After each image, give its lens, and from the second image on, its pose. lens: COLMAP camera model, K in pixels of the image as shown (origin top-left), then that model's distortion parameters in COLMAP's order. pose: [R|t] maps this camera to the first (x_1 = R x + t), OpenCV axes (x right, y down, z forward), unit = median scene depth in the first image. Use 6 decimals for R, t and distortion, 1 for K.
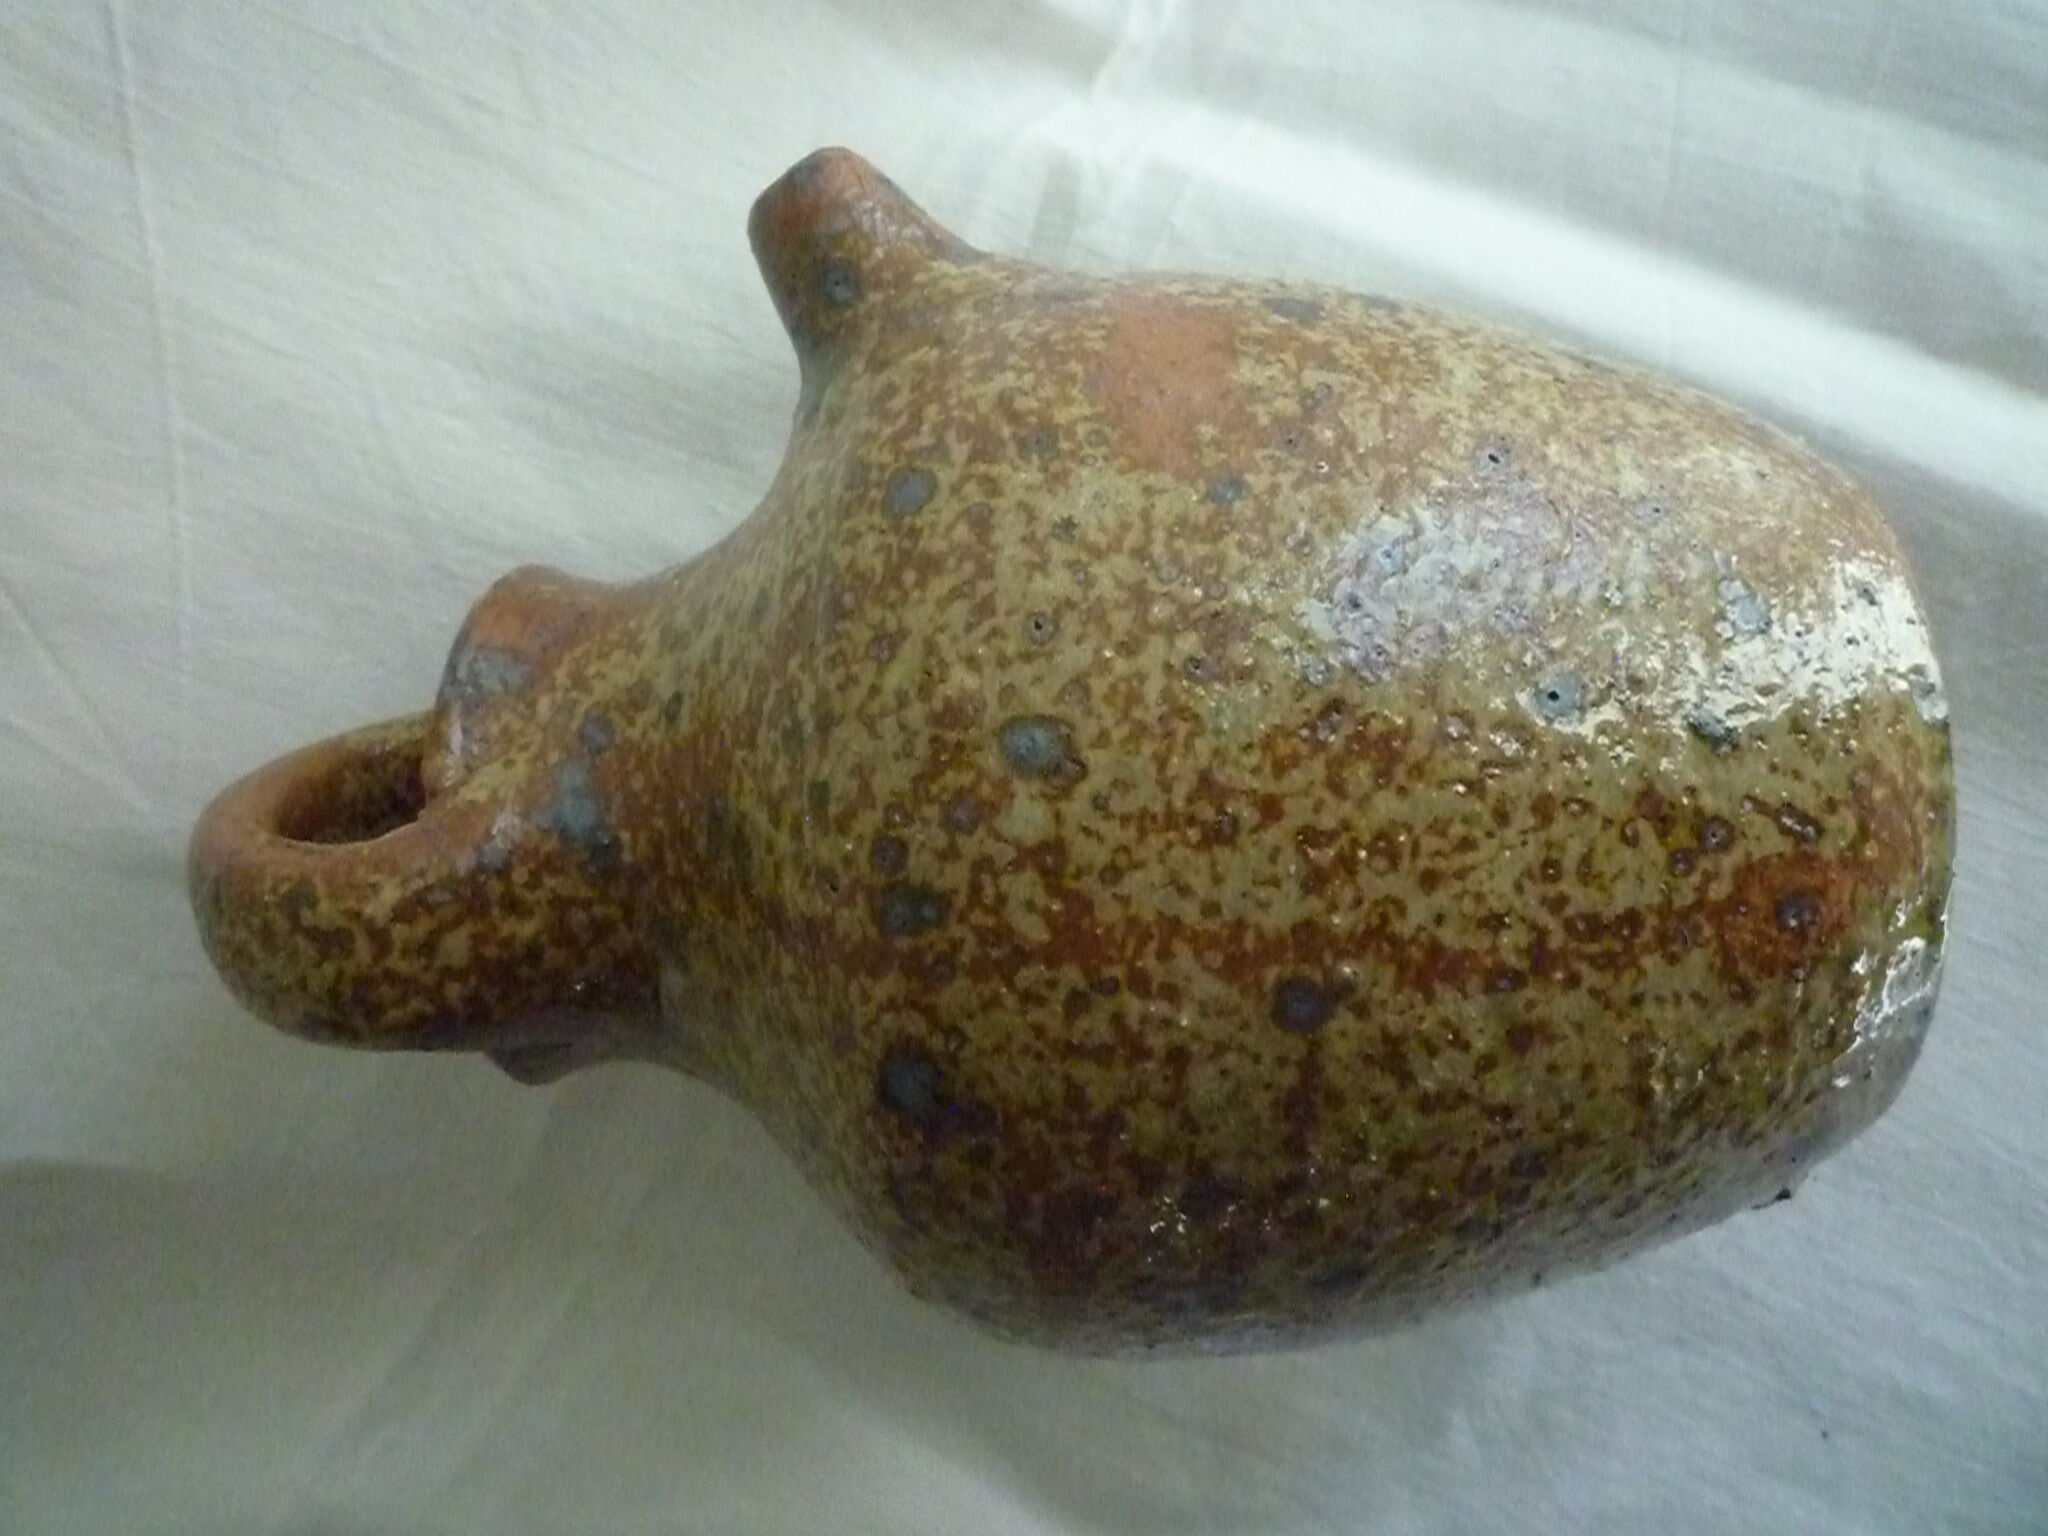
lens RADIAL K [[1497.2, 0, 1030.5], [0, 1497.2, 752.5], [0, 0, 1]] dist [-0.006796, -0.012828]
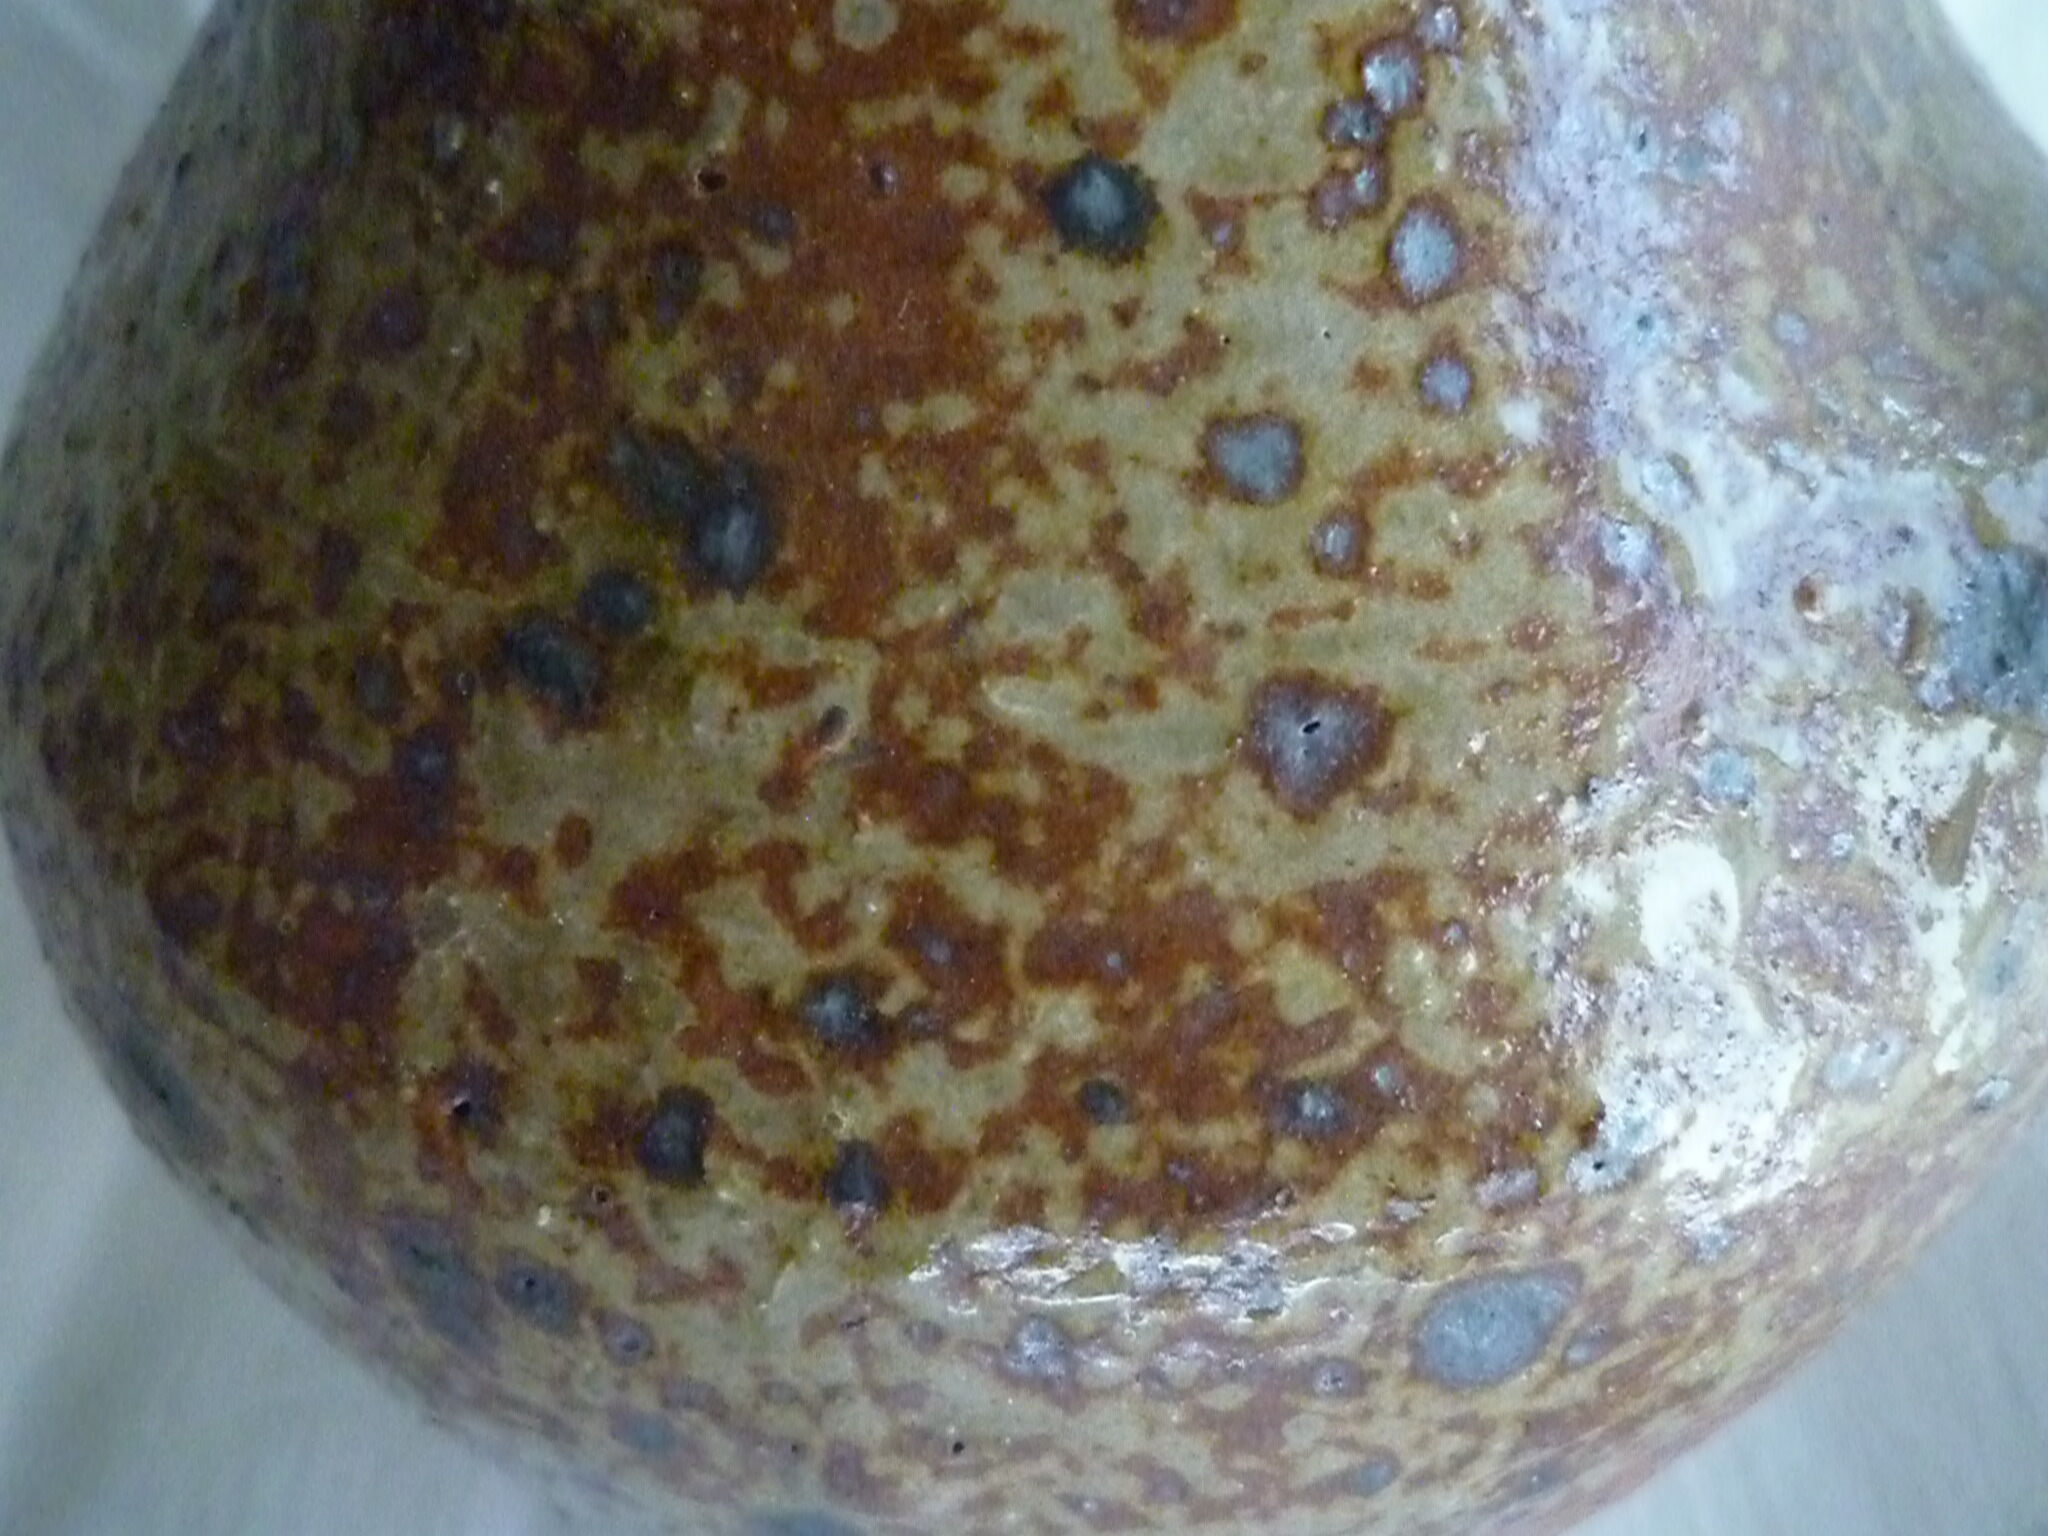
lens RADIAL K [[1497.2, 0, 1003.5], [0, 1497.2, 771.5], [0, 0, 1]] dist [-0.006796, -0.012828]
pose [[0.071305, 0.574844, 0.815151, -0.508464], [-0.954953, -0.196672, 0.222227, -0.118479], [0.288064, -0.794276, 0.534925, 0.927677]]
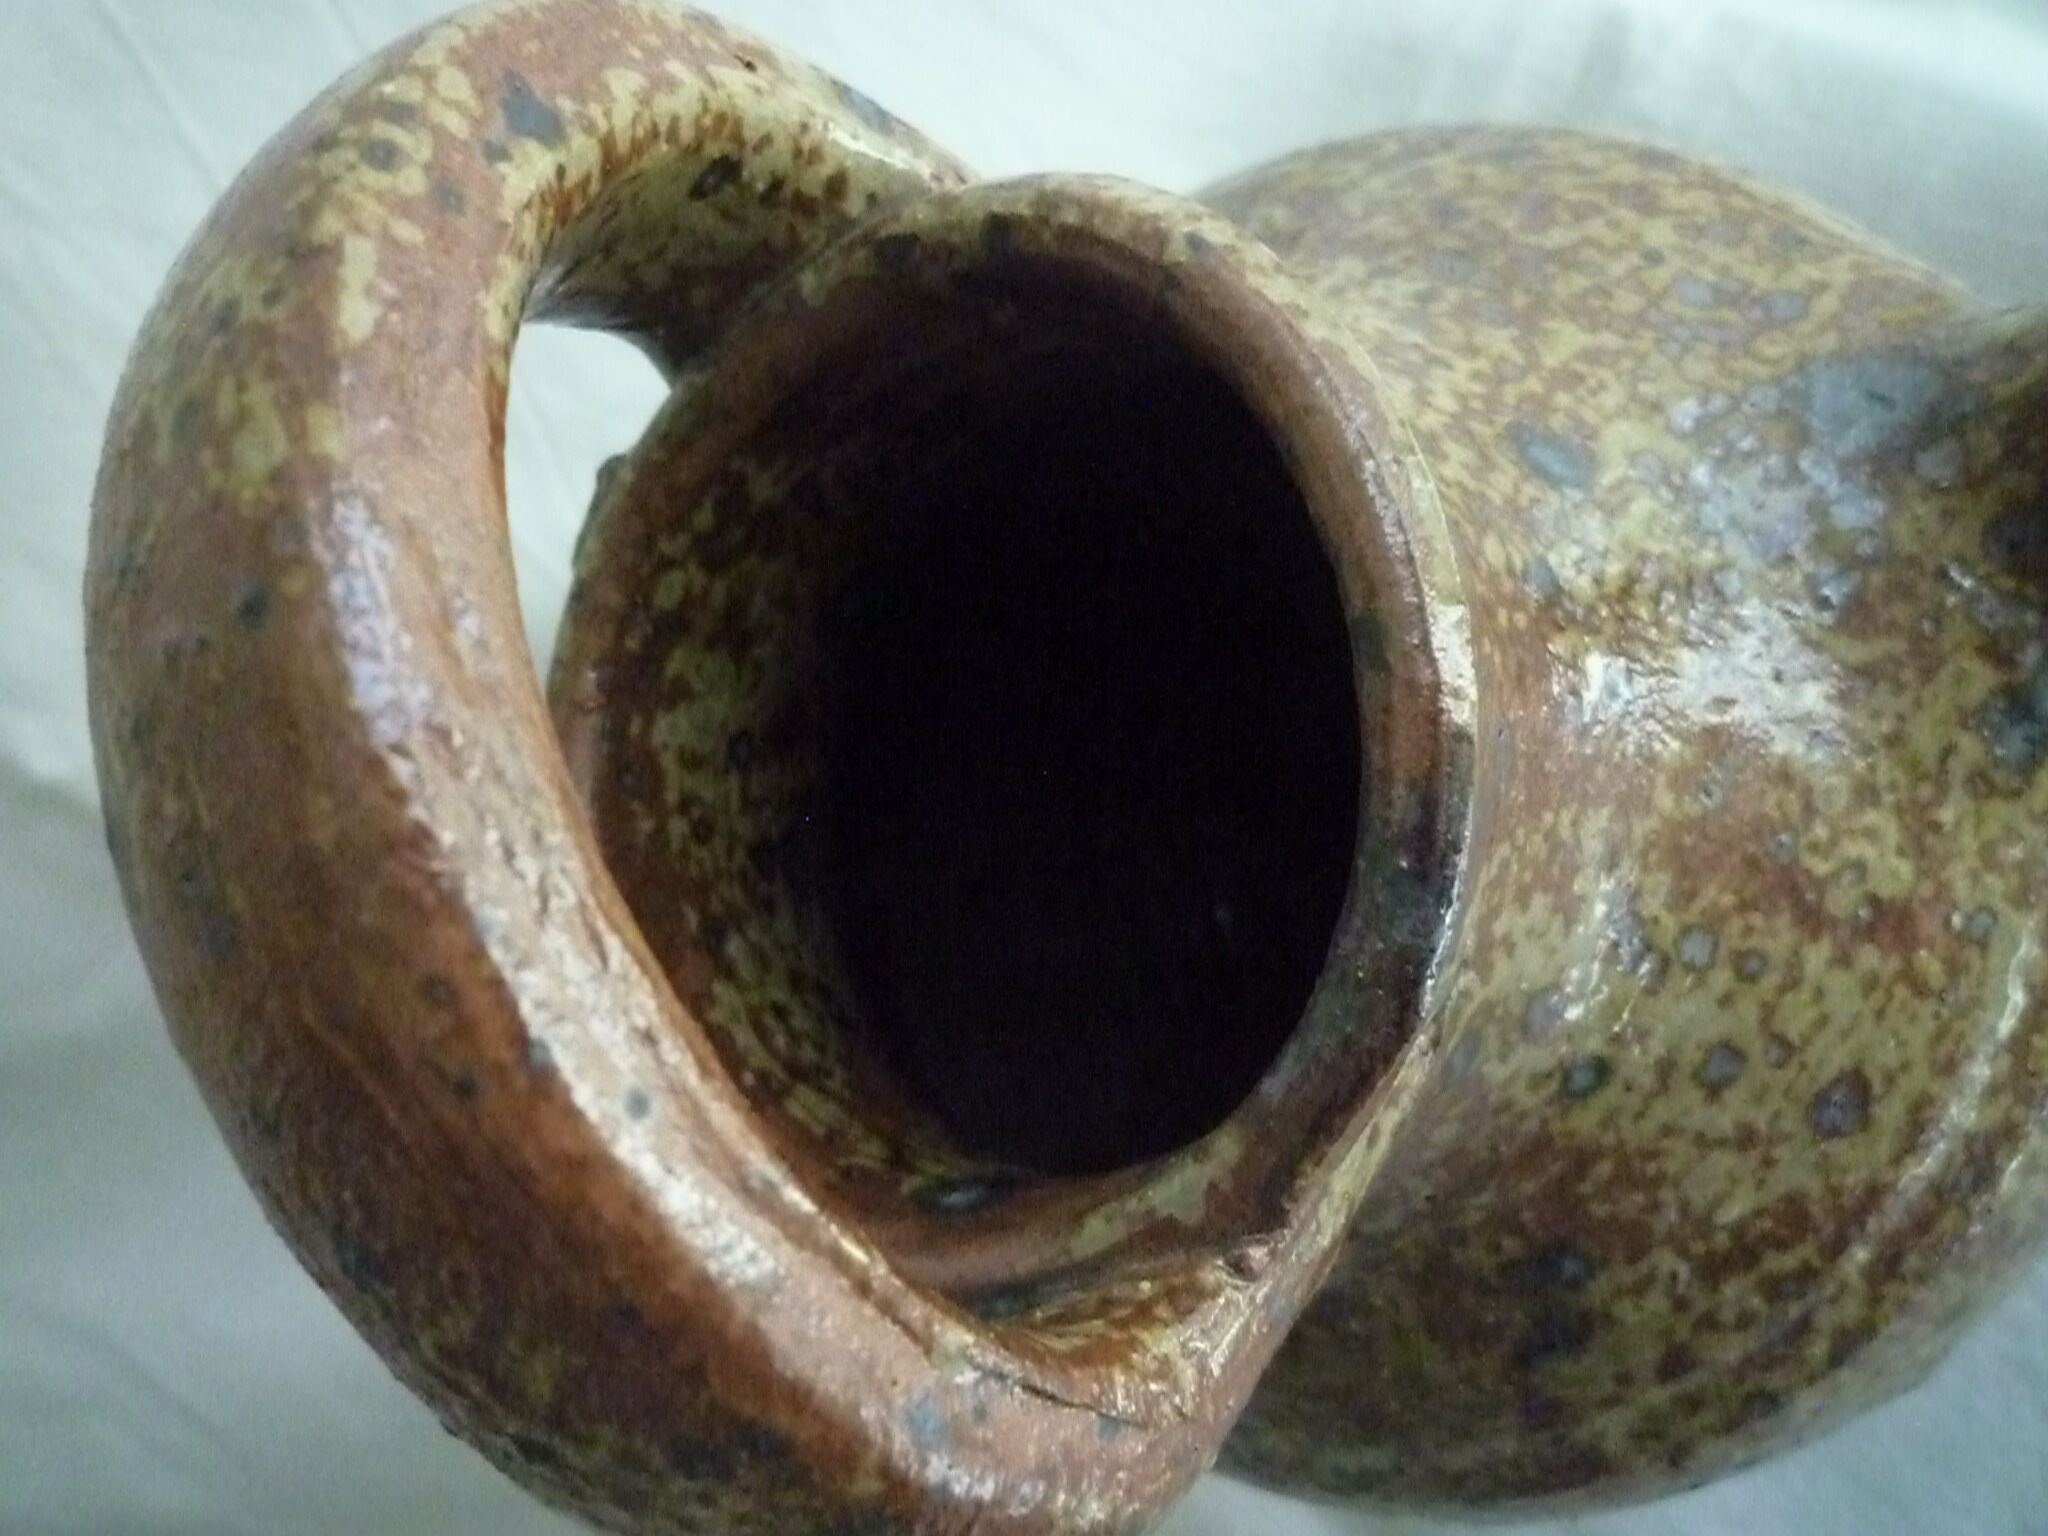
lens RADIAL K [[1497.2, 0, 1037.9], [0, 1497.2, 757.5], [0, 0, 1]] dist [-0.006796, -0.012828]
pose [[0.480223, 0.001241, 0.877146, -1.034755], [-0.696523, 0.608354, 0.380475, -0.215748], [-0.533143, -0.793665, 0.293010, 1.283442]]
